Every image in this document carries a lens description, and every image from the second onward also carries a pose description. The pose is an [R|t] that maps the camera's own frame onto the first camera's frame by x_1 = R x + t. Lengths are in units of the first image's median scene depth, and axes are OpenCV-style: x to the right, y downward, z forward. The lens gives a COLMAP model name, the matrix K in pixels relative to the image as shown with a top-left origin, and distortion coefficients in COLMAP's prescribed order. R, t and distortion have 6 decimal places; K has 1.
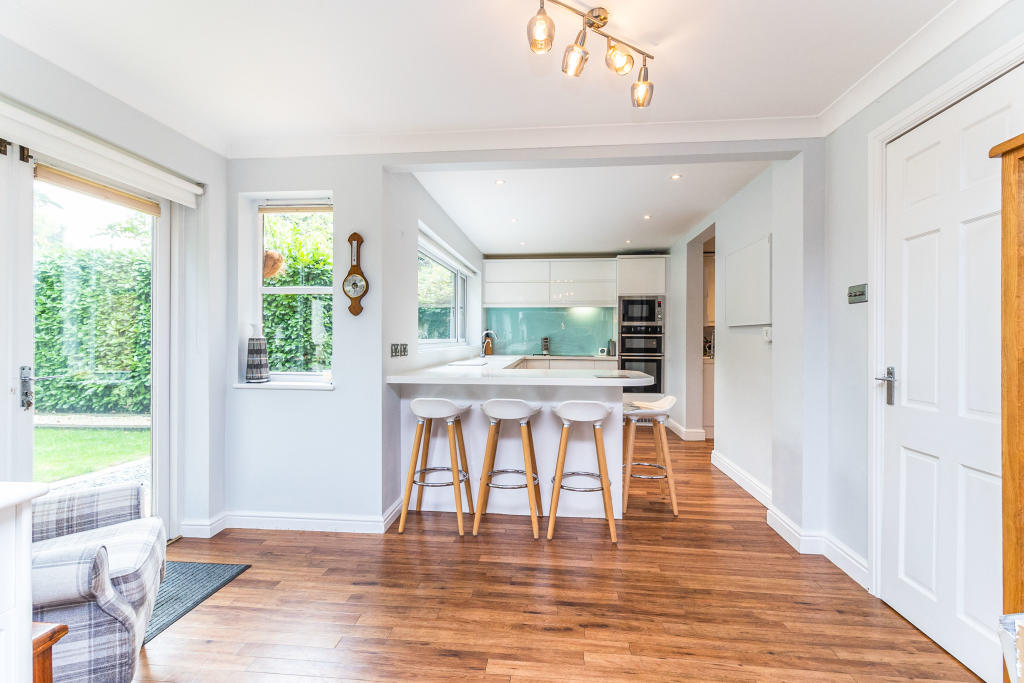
lens RADIAL K [[482.9, 0, 504.2], [0, 482.9, 328.5], [0, 0, 1]] dist [-0.001609, -0.000113]
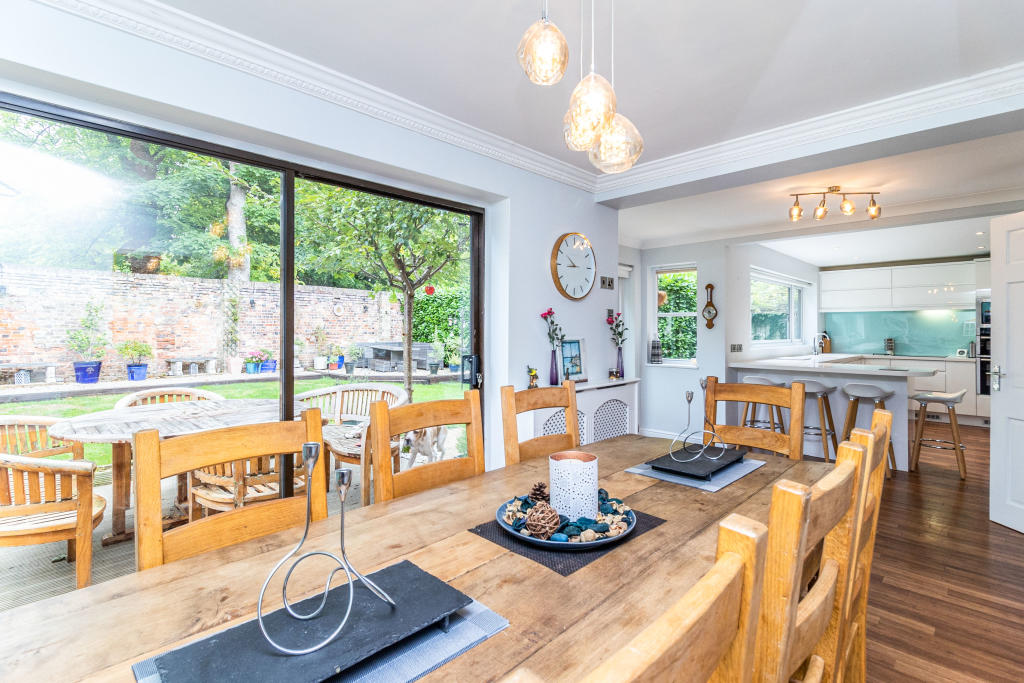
lens RADIAL K [[482.9, 0, 504.2], [0, 482.9, 328.5], [0, 0, 1]] dist [-0.001609, -0.000113]
pose [[0.771993, -0.004234, -0.635617, 0.117821], [0.011130, 0.999915, 0.006857, -0.023185], [0.635534, -0.012368, 0.771974, -0.421906]]
